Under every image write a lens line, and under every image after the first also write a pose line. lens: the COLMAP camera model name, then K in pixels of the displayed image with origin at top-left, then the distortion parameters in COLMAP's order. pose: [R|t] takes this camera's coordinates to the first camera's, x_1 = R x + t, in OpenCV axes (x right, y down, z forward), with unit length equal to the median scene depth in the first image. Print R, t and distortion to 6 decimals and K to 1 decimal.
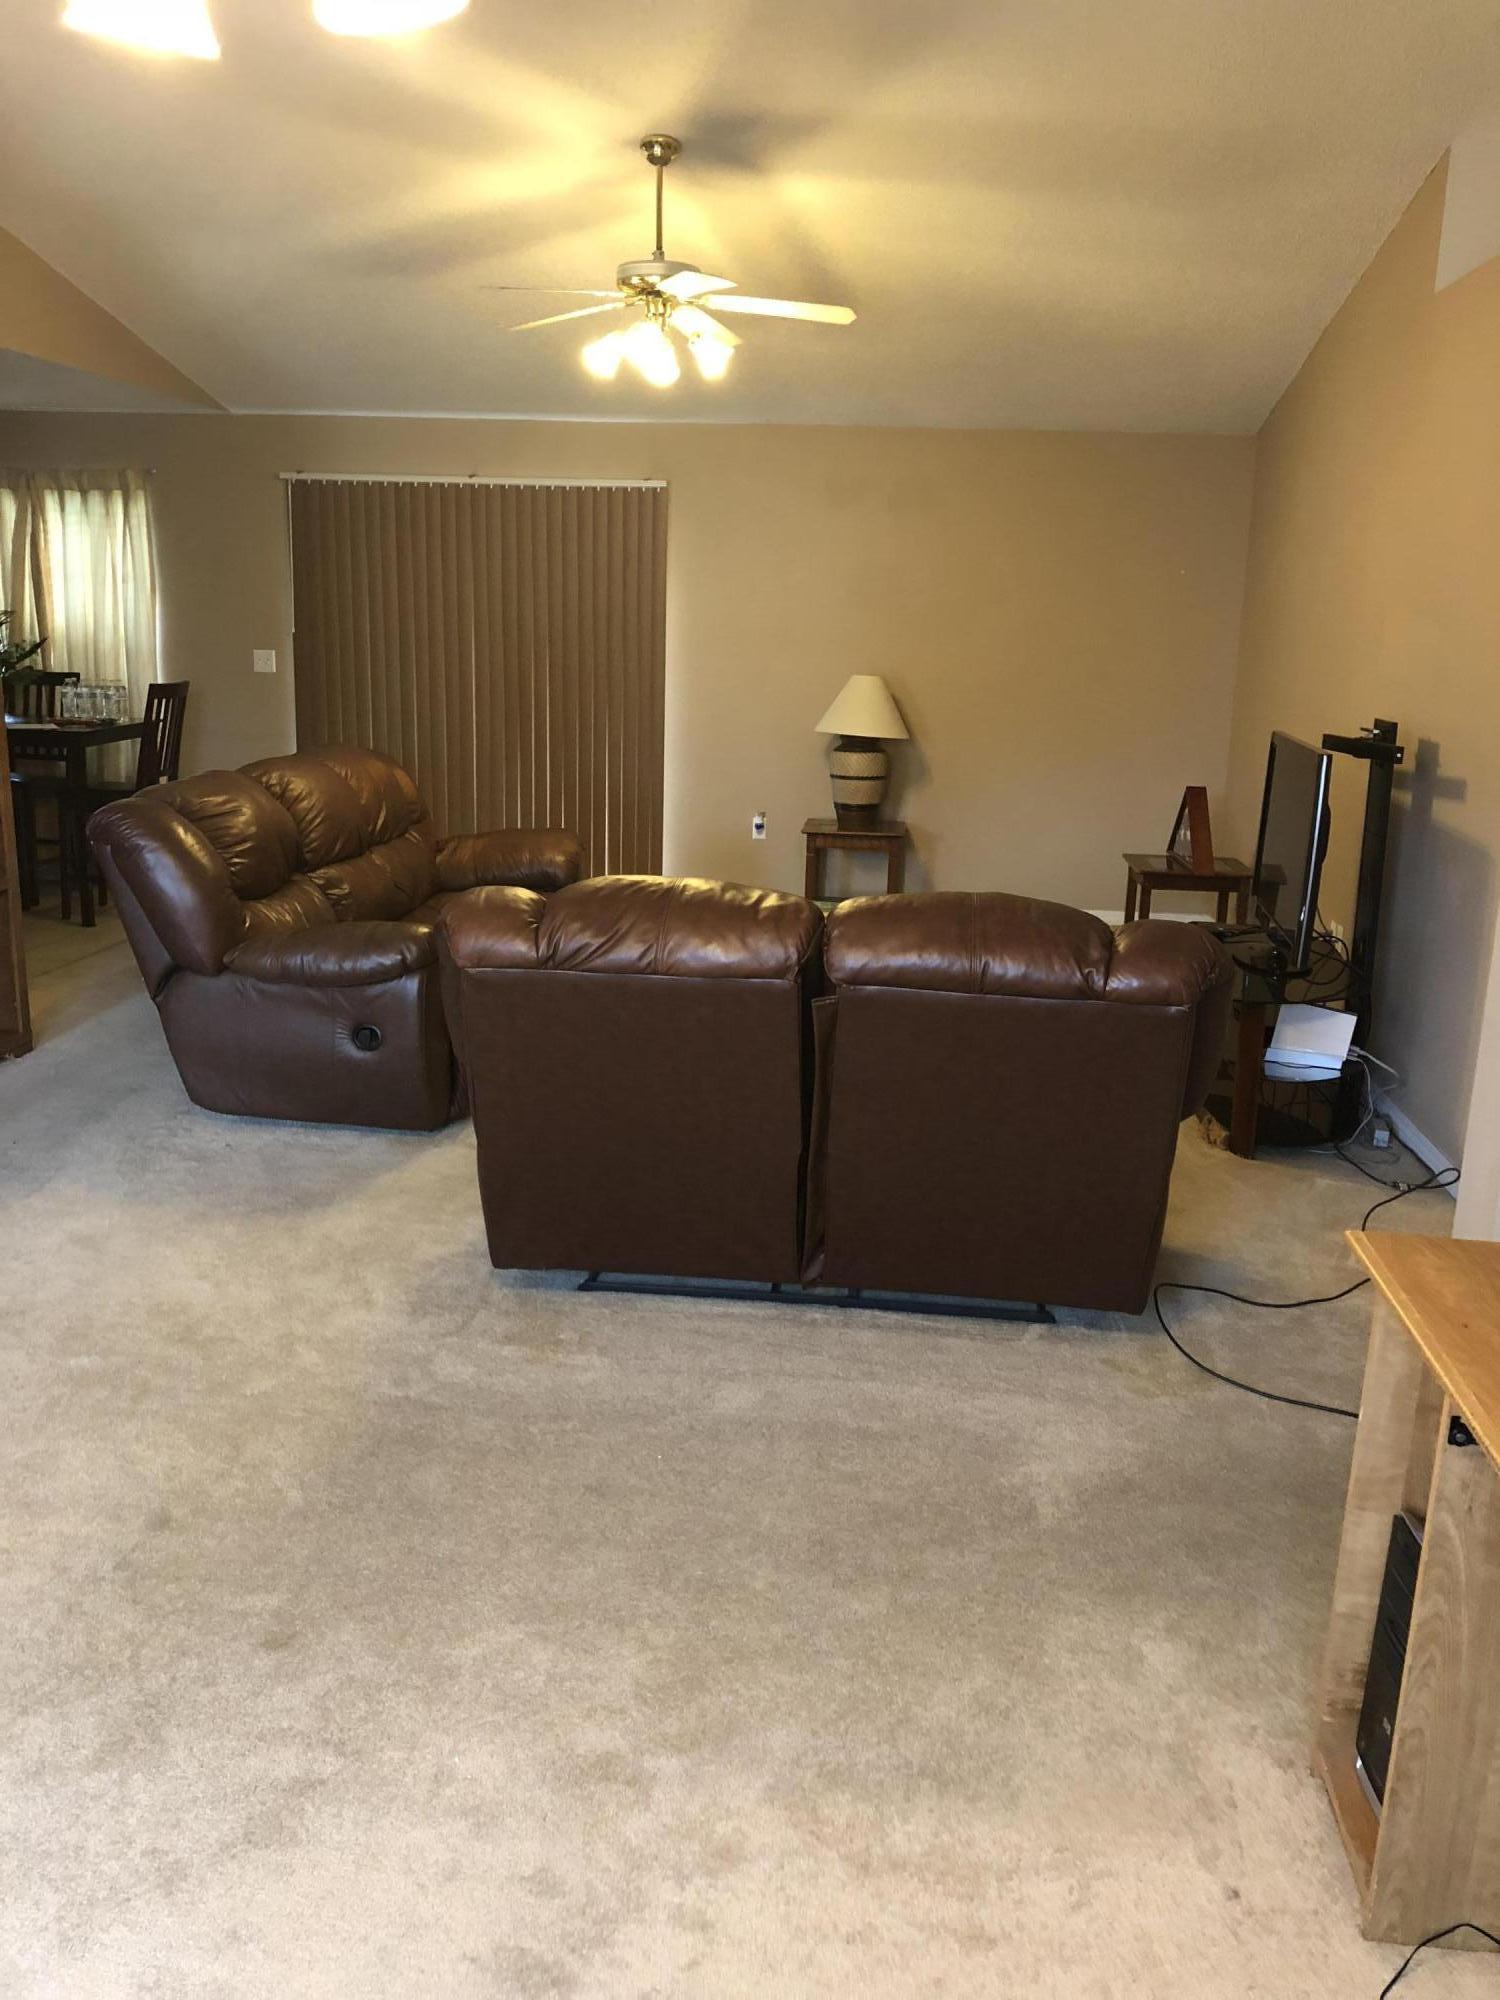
lens RADIAL K [[1639.6, 0, 750.0], [0, 1639.6, 1000.0], [0, 0, 1]] dist [0.012141, 0.020666]
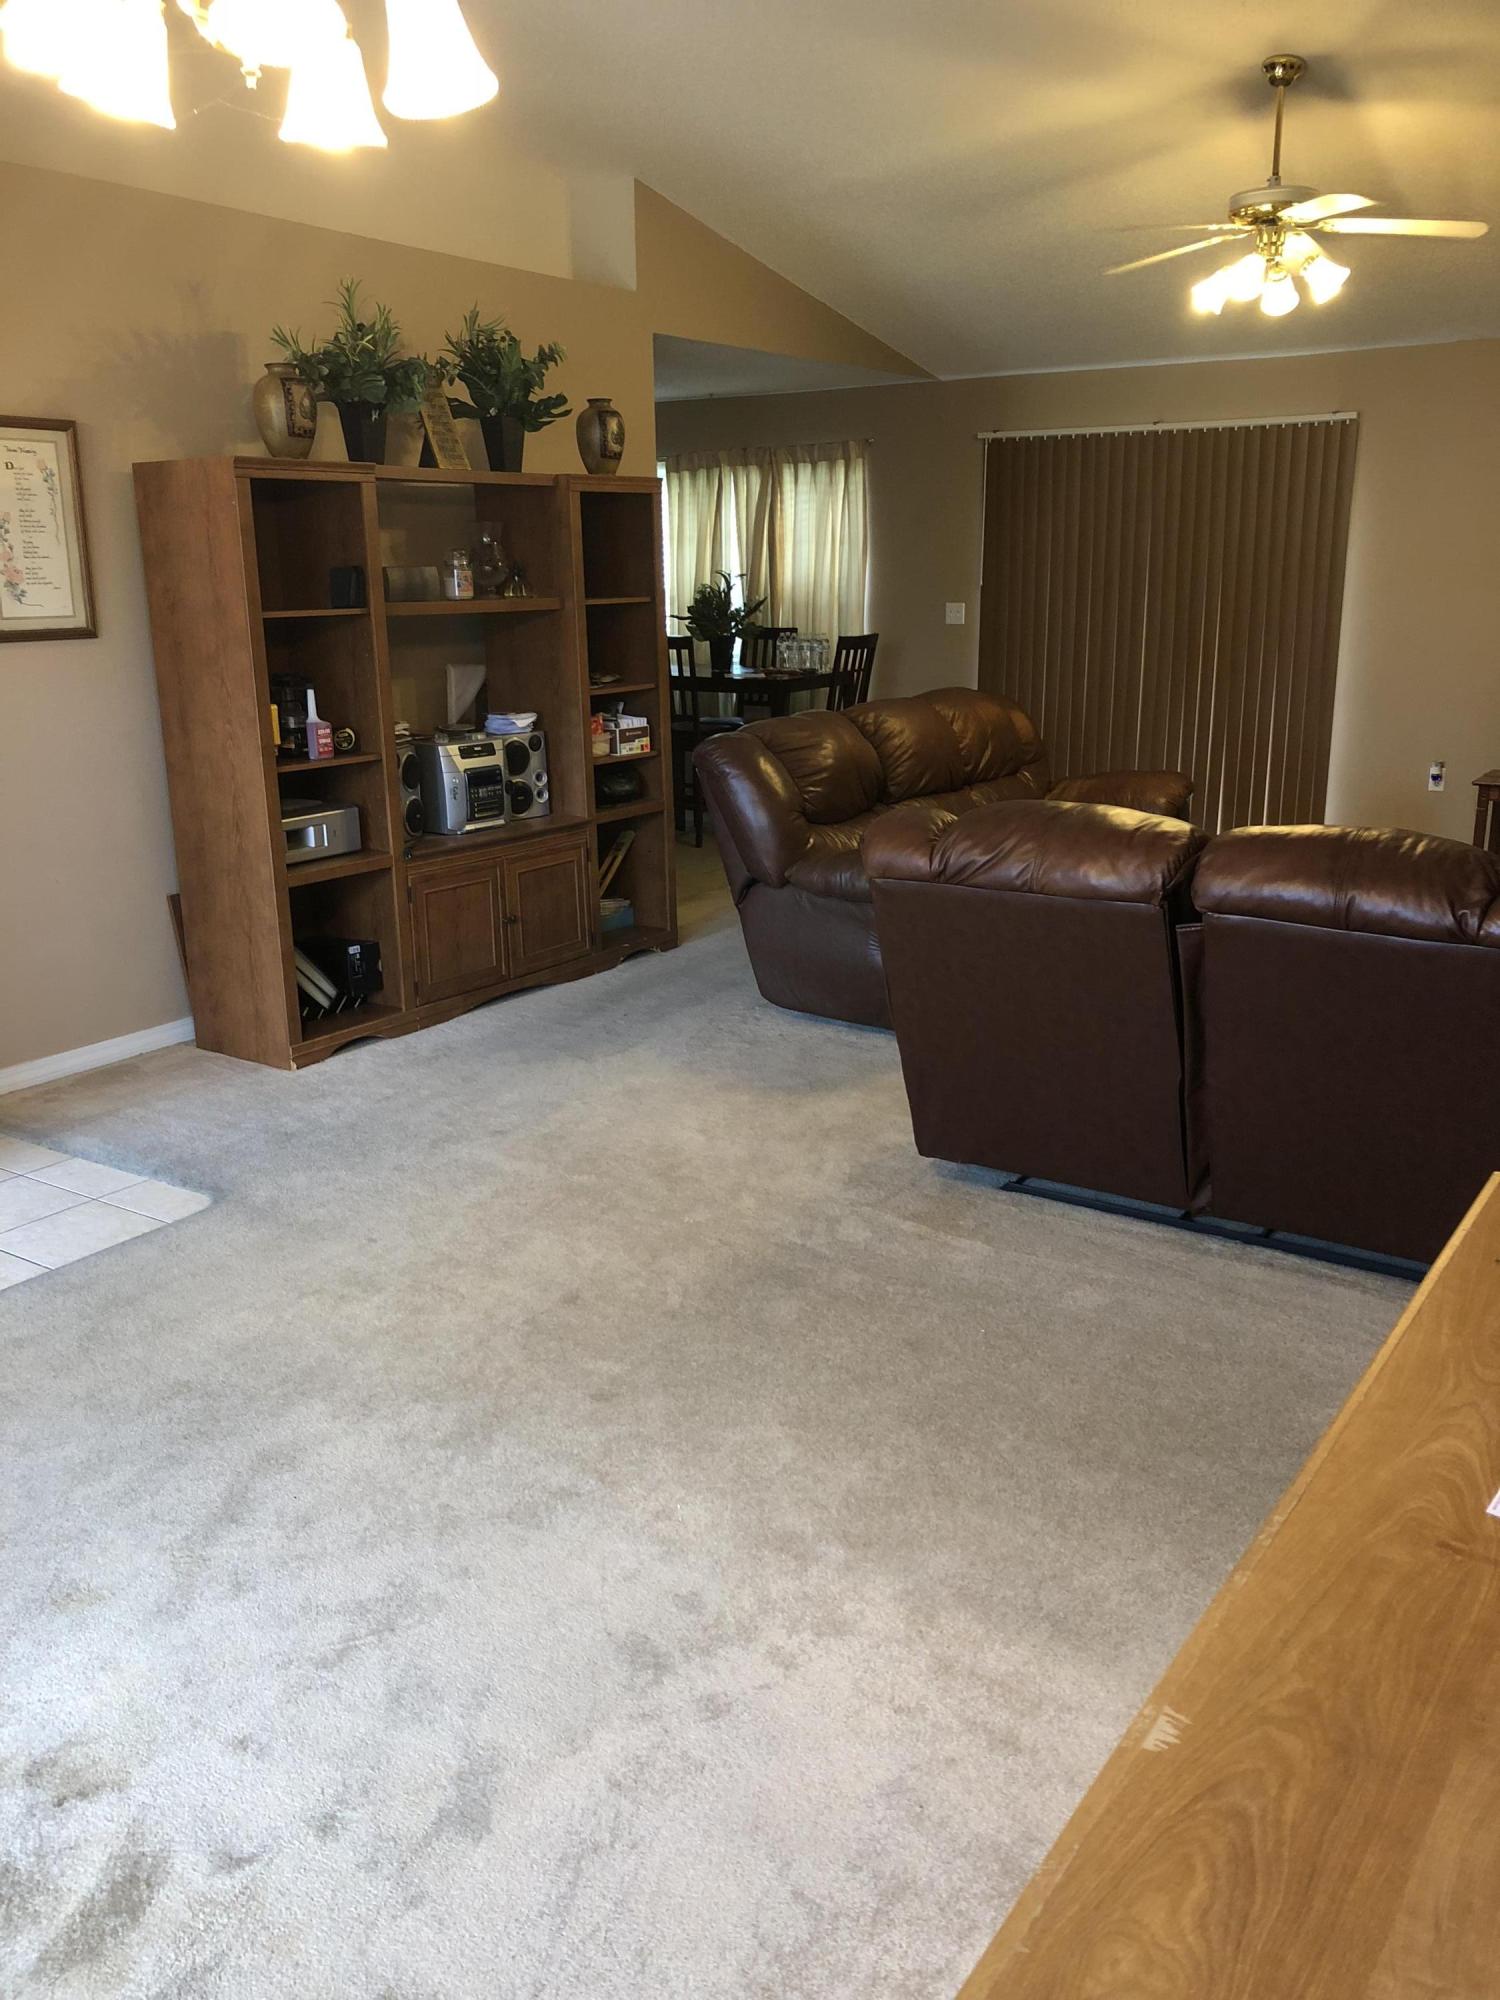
lens RADIAL K [[1622.2, 0, 750.0], [0, 1622.2, 1000.0], [0, 0, 1]] dist [0.101765, -0.114556]
pose [[0.886061, 0.092498, -0.454248, 0.230225], [-0.080708, 0.995707, 0.045325, 0.018375], [0.456490, -0.003500, 0.889722, -0.030267]]
